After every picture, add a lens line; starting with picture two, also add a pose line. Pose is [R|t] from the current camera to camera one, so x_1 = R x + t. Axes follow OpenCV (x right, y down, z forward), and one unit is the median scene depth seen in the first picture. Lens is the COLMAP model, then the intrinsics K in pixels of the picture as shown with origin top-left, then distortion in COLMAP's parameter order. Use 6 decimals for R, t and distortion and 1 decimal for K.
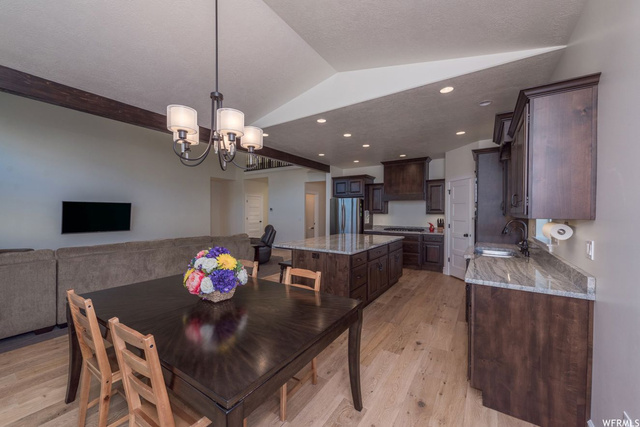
lens RADIAL K [[246.4, 0, 318.1], [0, 246.4, 211.7], [0, 0, 1]] dist [0.002469, -0.001450]
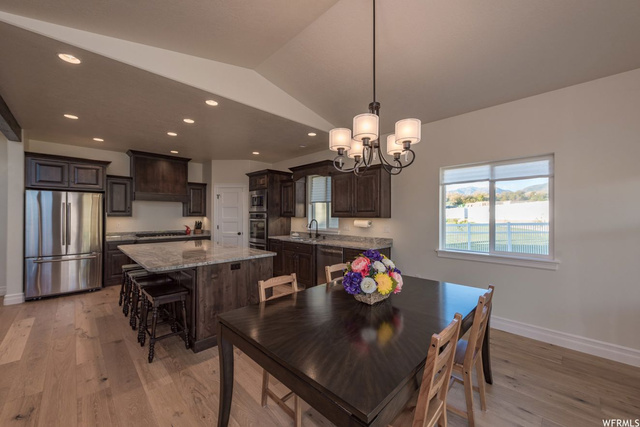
lens RADIAL K [[246.4, 0, 320.9], [0, 246.4, 214.8], [0, 0, 1]] dist [0.002469, -0.001450]
pose [[0.192678, -0.001083, 0.981261, -0.405490], [-0.003760, 0.999991, 0.001842, -0.002039], [-0.981255, -0.004045, 0.192672, 0.282646]]
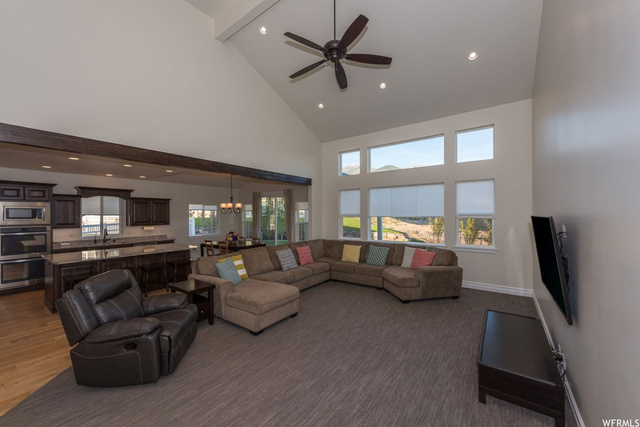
lens RADIAL K [[246.4, 0, 320.4], [0, 246.4, 216.2], [0, 0, 1]] dist [0.002469, -0.001450]
pose [[-0.998407, 0.001867, 0.056389, -0.627165], [0.002262, 0.999973, 0.006939, -0.044236], [-0.056375, 0.007055, -0.998385, 1.475760]]
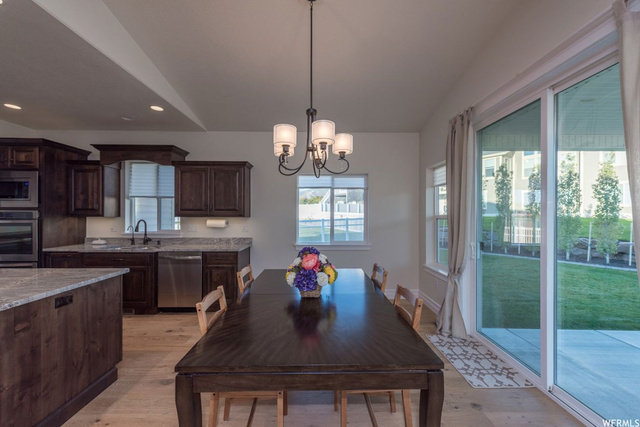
lens RADIAL K [[246.4, 0, 321.5], [0, 246.4, 214.6], [0, 0, 1]] dist [0.002469, -0.001450]
pose [[-0.572977, -0.004664, 0.819558, -0.371868], [-0.006613, 0.999978, 0.001068, -0.001237], [-0.819545, -0.004808, -0.572995, 0.442212]]
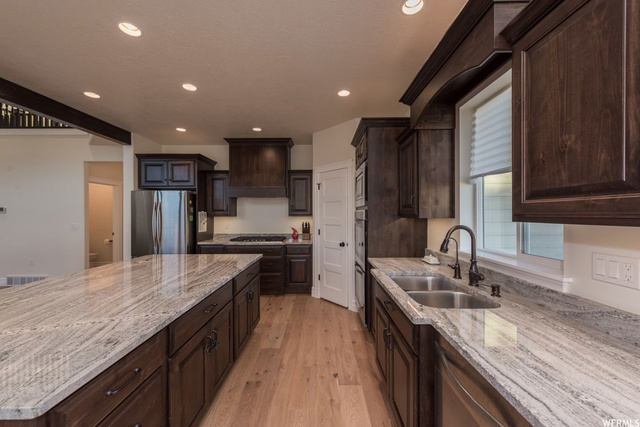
lens RADIAL K [[246.4, 0, 320.4], [0, 246.4, 217.9], [0, 0, 1]] dist [0.002469, -0.001450]
pose [[0.830507, -0.015064, 0.556804, 0.103357], [0.005601, 0.999810, 0.018696, 0.000822], [-0.556980, -0.012408, 0.830434, 0.325736]]
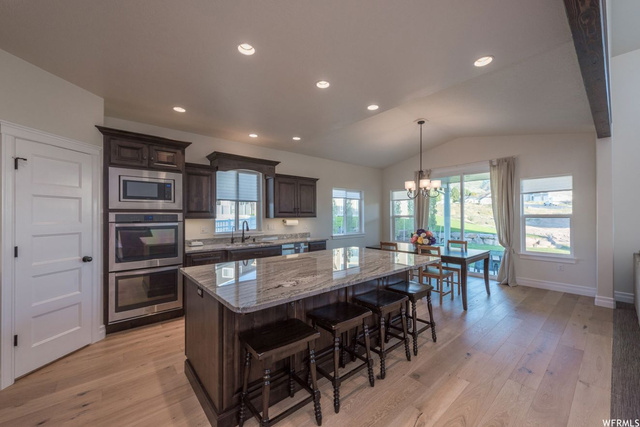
lens RADIAL K [[246.4, 0, 318.2], [0, 246.4, 215.1], [0, 0, 1]] dist [0.002469, -0.001450]
pose [[-0.959067, -0.002614, 0.283167, -0.025428], [-0.003017, 0.999995, -0.000986, -0.001075], [-0.283163, -0.001800, -0.959070, 1.061031]]
